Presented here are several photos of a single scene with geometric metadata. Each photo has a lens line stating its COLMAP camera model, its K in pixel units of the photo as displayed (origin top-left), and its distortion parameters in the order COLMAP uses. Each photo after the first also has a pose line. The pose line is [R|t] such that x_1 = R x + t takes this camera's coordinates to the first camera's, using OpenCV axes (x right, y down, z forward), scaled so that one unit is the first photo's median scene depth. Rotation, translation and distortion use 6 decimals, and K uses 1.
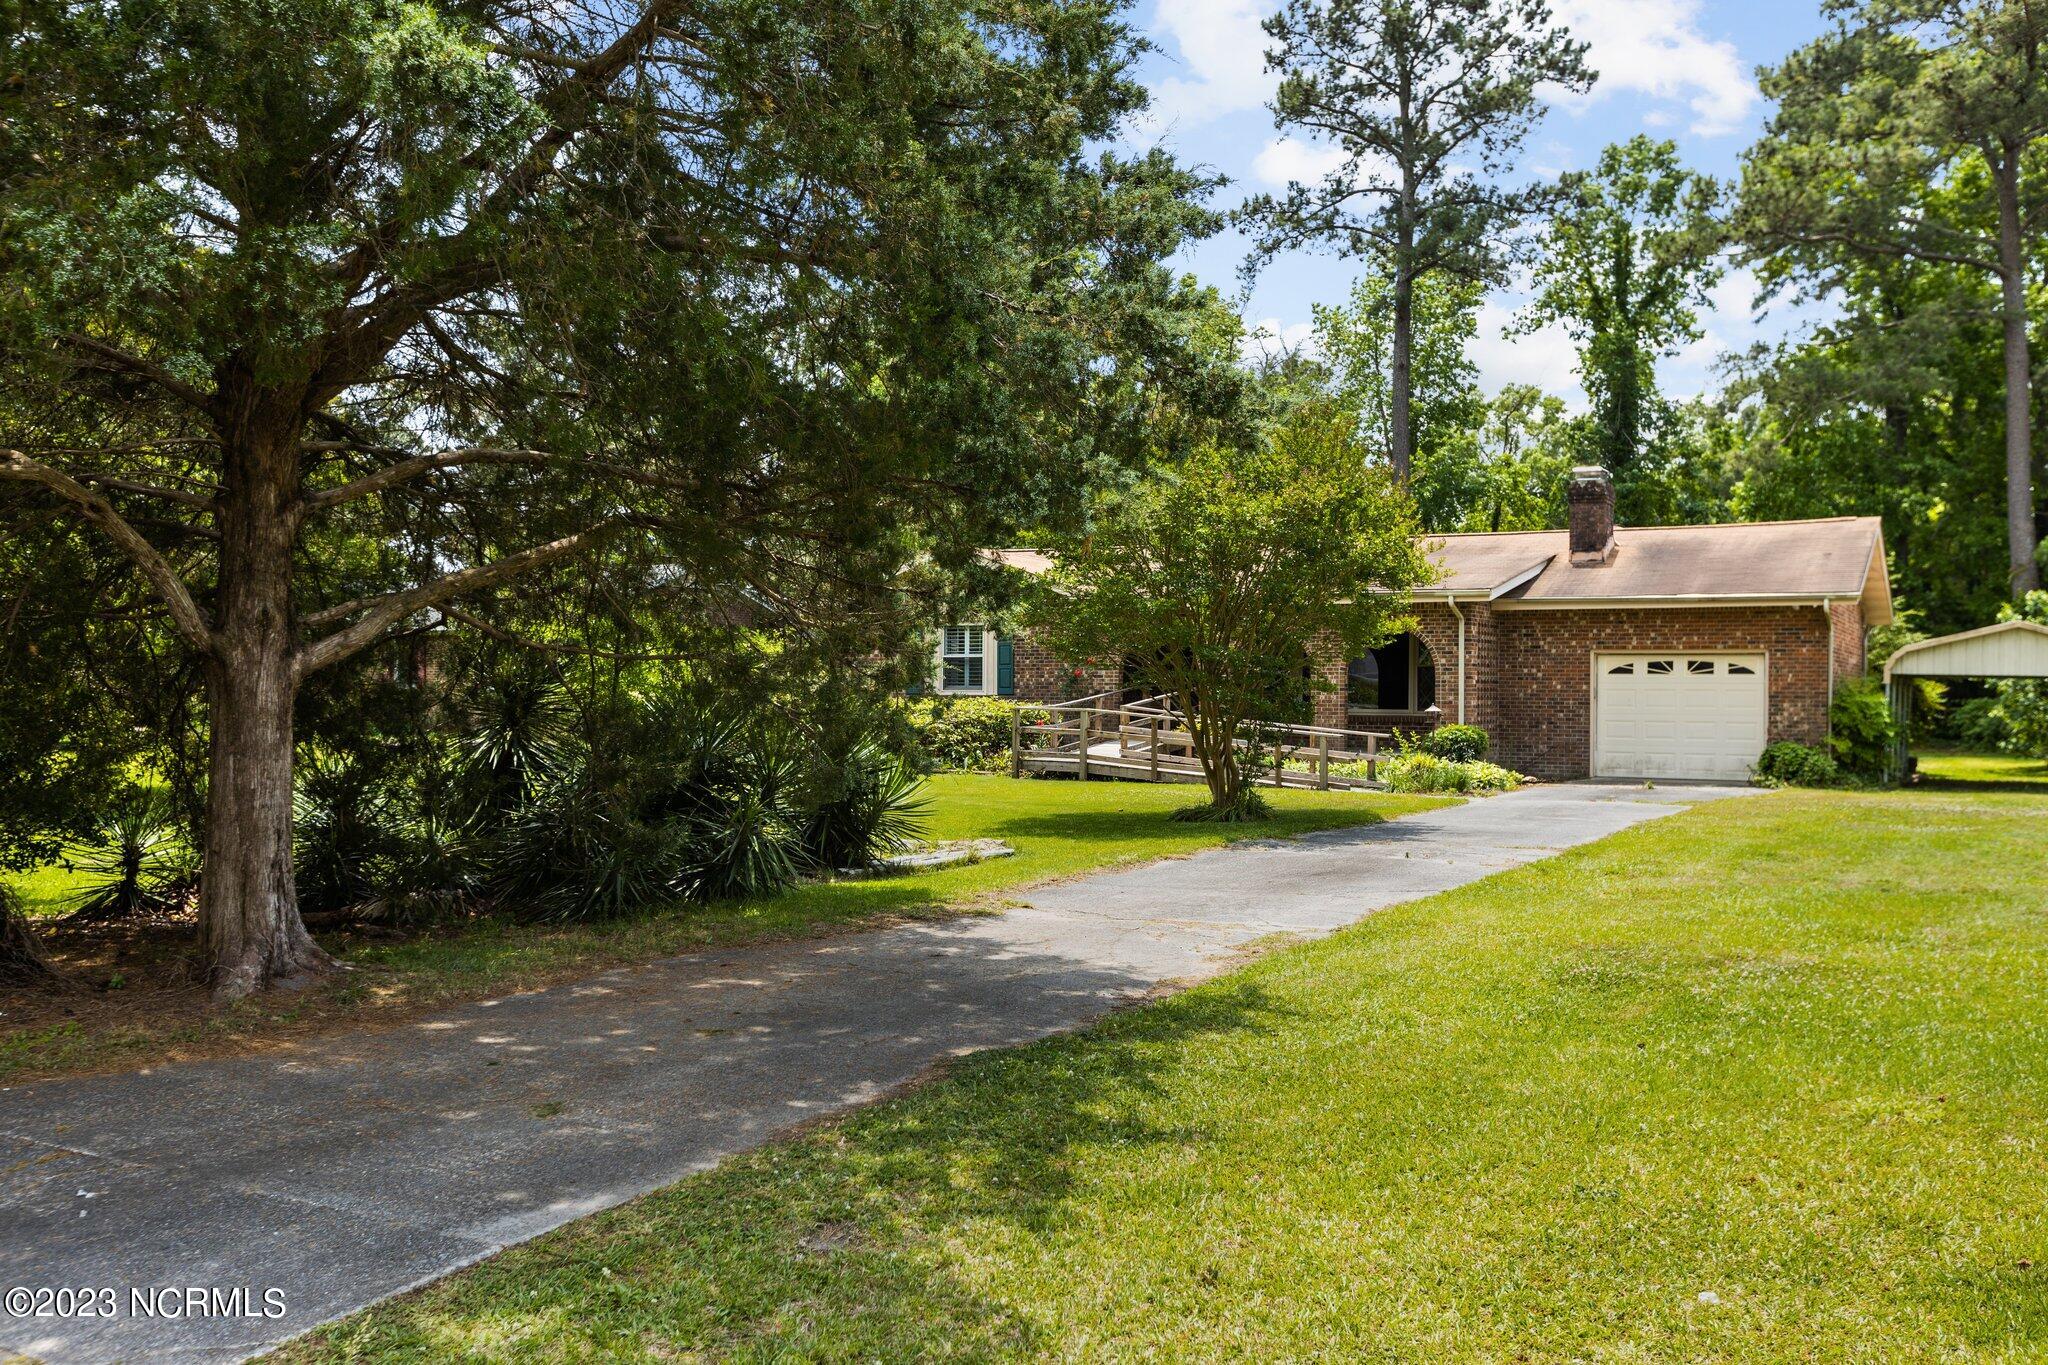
lens RADIAL K [[1833.1, 0, 1024.0], [0, 1833.1, 682.5], [0, 0, 1]] dist [-0.003031, -0.001539]
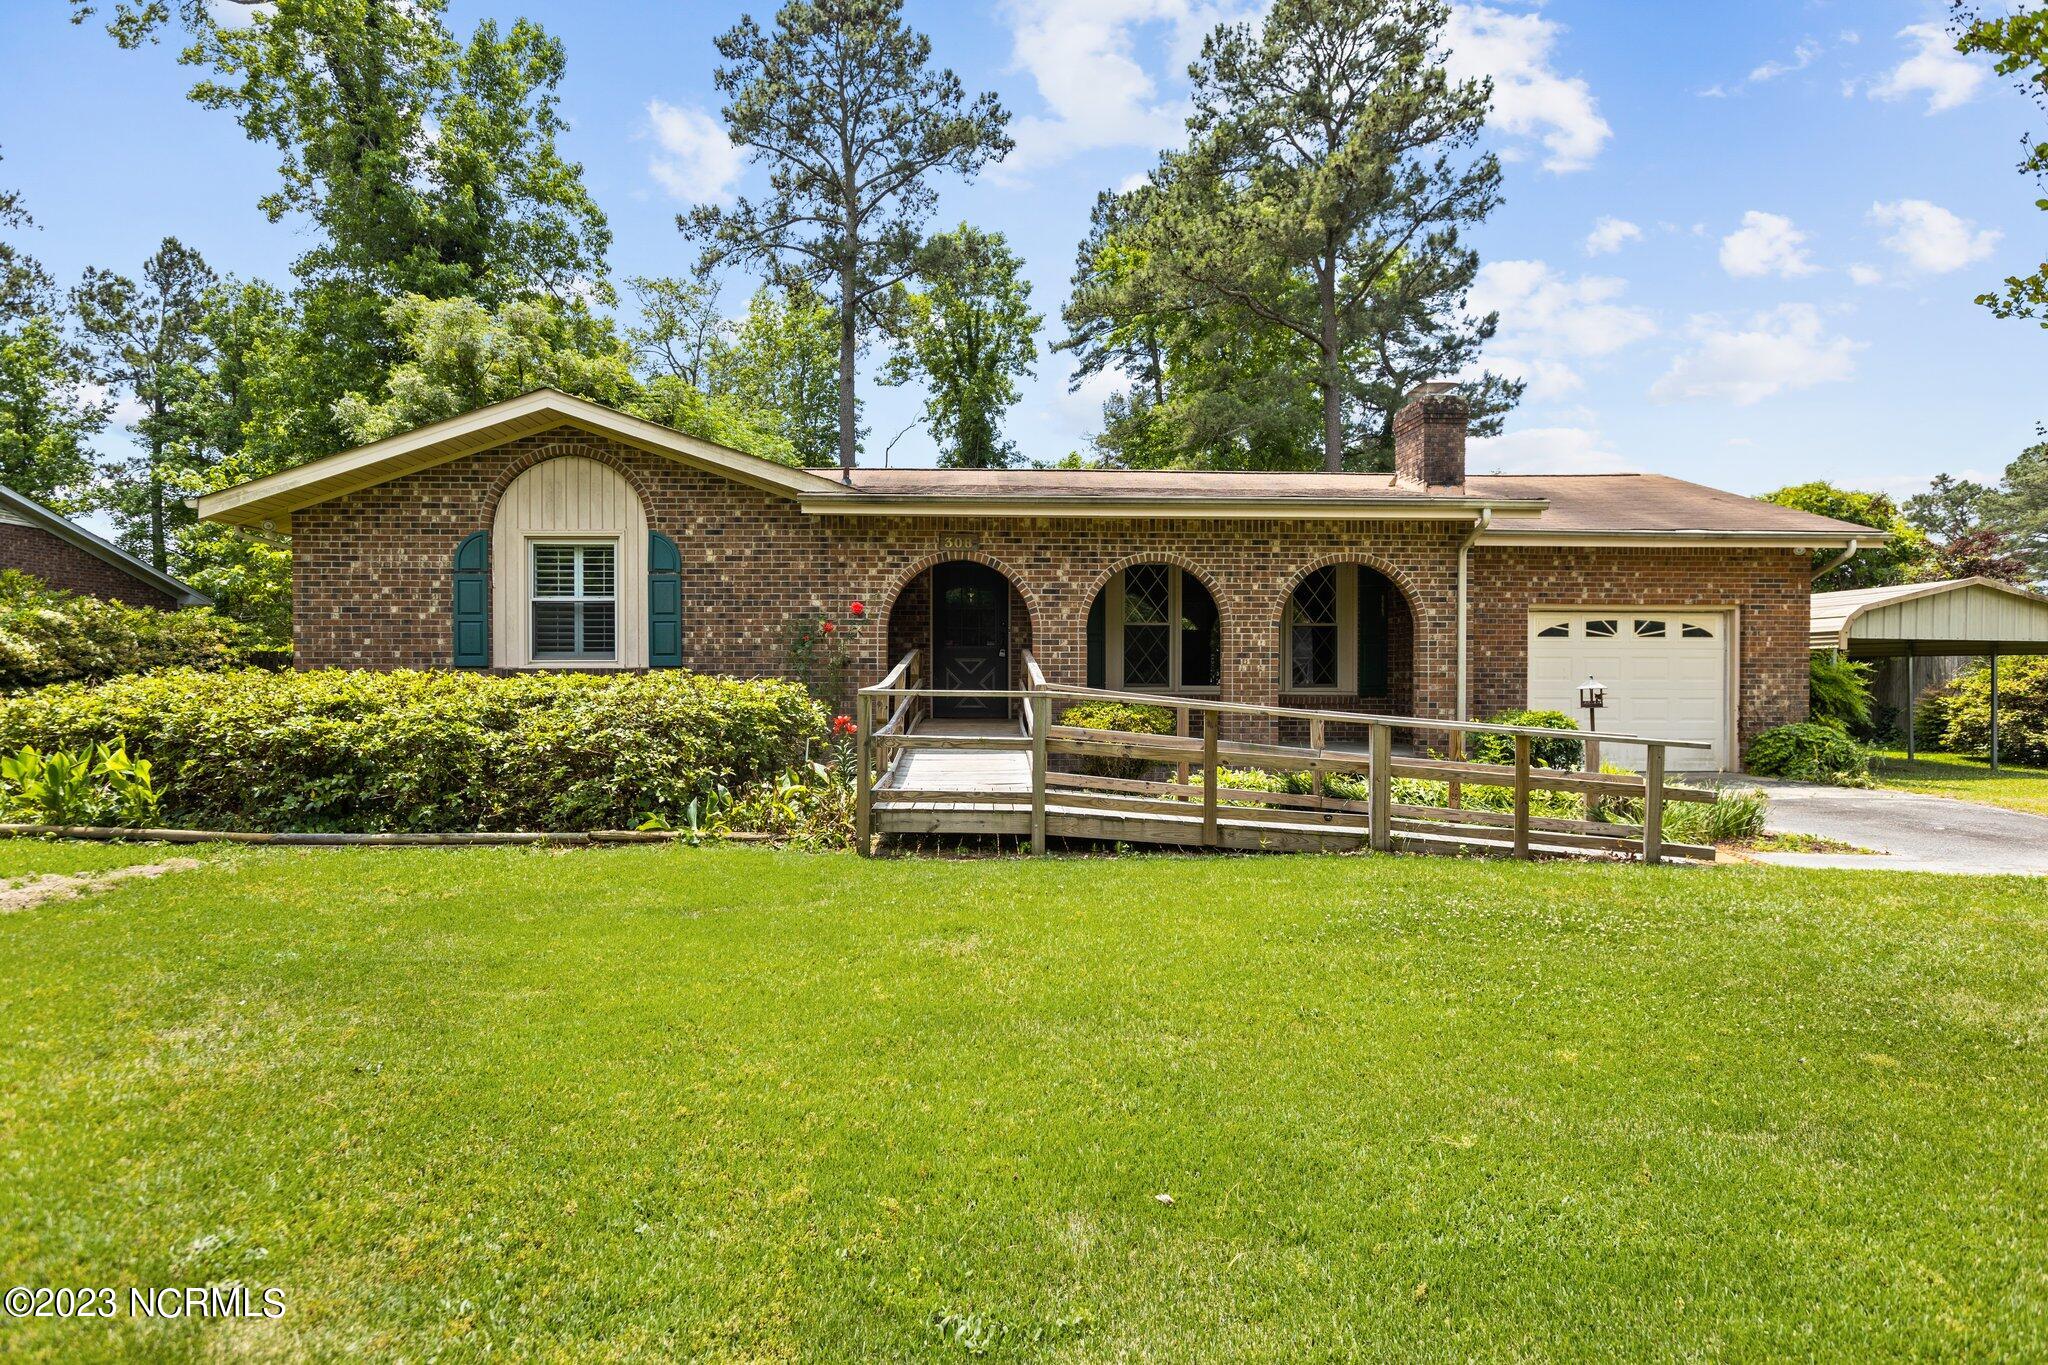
lens RADIAL K [[1152.1, 0, 1024.0], [0, 1152.1, 682.5], [0, 0, 1]] dist [-0.022605, -0.000058]
pose [[0.865460, -0.008577, 0.500905, -0.103437], [0.002137, 0.999908, 0.013430, 0.007412], [-0.500974, -0.010553, 0.865398, 0.702943]]
